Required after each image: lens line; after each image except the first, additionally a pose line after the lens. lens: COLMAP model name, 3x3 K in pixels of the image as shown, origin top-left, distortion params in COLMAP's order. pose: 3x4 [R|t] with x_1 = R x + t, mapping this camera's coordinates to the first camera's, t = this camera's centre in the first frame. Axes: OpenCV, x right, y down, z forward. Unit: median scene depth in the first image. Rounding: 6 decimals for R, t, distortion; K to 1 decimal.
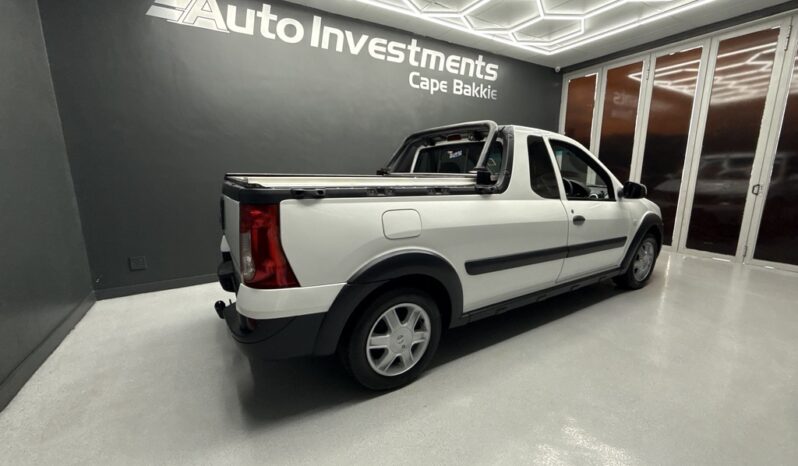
lens RADIAL K [[318.7, 0, 399.6], [0, 318.7, 233.3], [0, 0, 1]] dist [-0.001937, 0.000219]
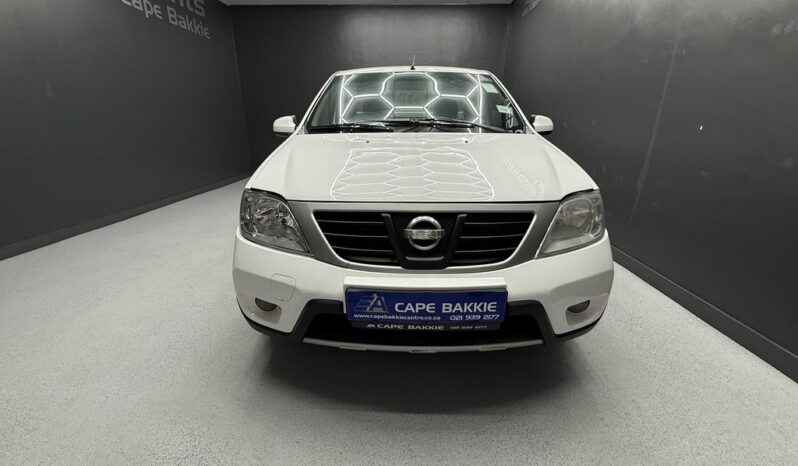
lens RADIAL K [[318.7, 0, 399.2], [0, 318.7, 229.4], [0, 0, 1]] dist [-0.001937, 0.000219]
pose [[0.536740, -0.259484, 0.802857, -0.416715], [0.153870, 0.965682, 0.209241, 0.041279], [-0.829599, 0.011228, 0.558247, -0.034843]]
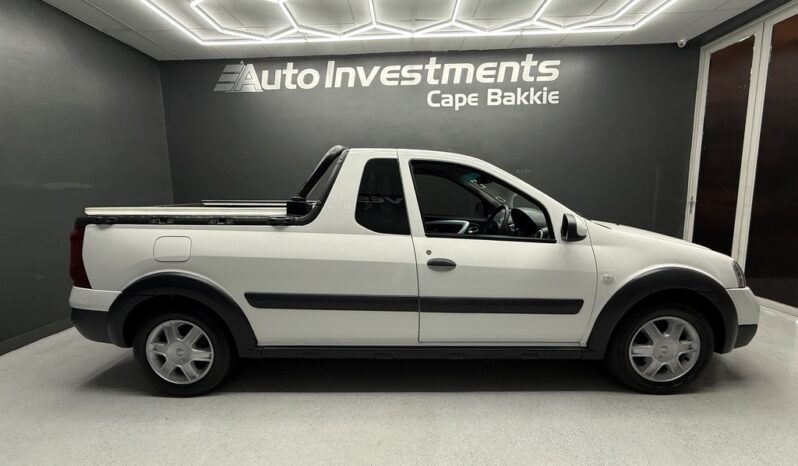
lens RADIAL K [[318.7, 0, 398.3], [0, 318.7, 234.5], [0, 0, 1]] dist [-0.001937, 0.000219]
pose [[0.842897, 0.061277, -0.534575, 0.529111], [-0.089357, 0.995640, -0.026767, -0.050213], [0.530604, 0.070330, 0.844697, 0.188487]]
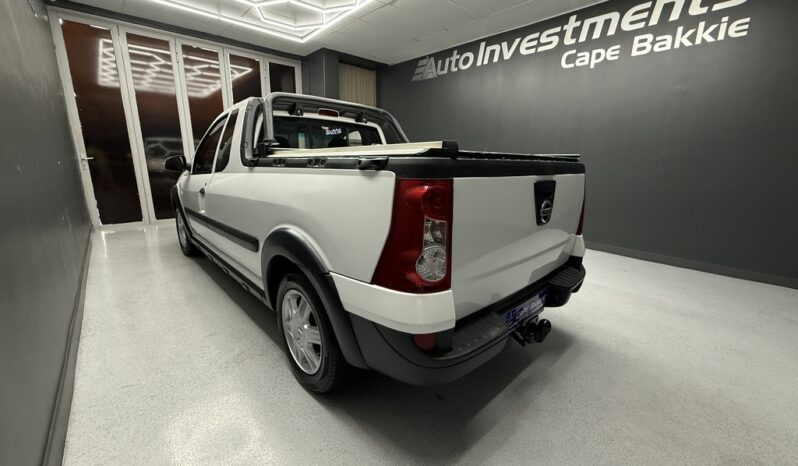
lens RADIAL K [[318.7, 0, 397.8], [0, 318.7, 233.5], [0, 0, 1]] dist [-0.001937, 0.000219]
pose [[0.195924, 0.232447, -0.952671, 1.042270], [-0.206672, 0.959466, 0.191602, -0.072103], [0.958593, 0.159351, 0.236023, 0.410427]]
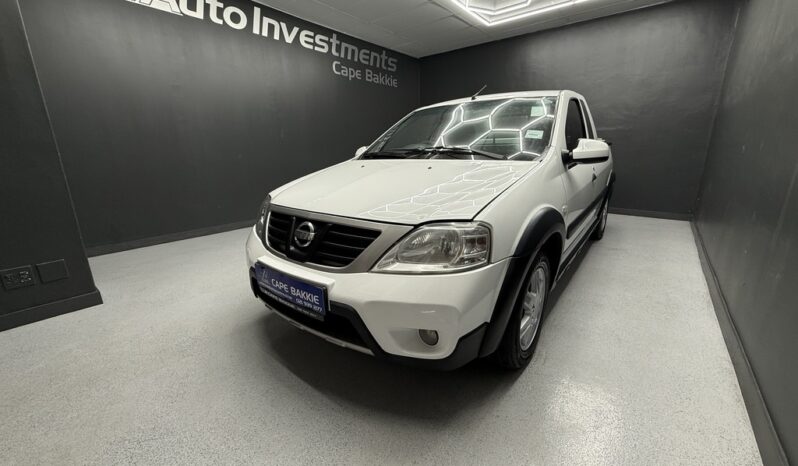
lens RADIAL K [[318.7, 0, 397.7], [0, 318.7, 231.5], [0, 0, 1]] dist [-0.001937, 0.000219]
pose [[0.938493, -0.089417, 0.333519, -0.212738], [0.071474, 0.995276, 0.065712, 0.084759], [-0.337819, -0.037833, 0.940450, -0.269026]]
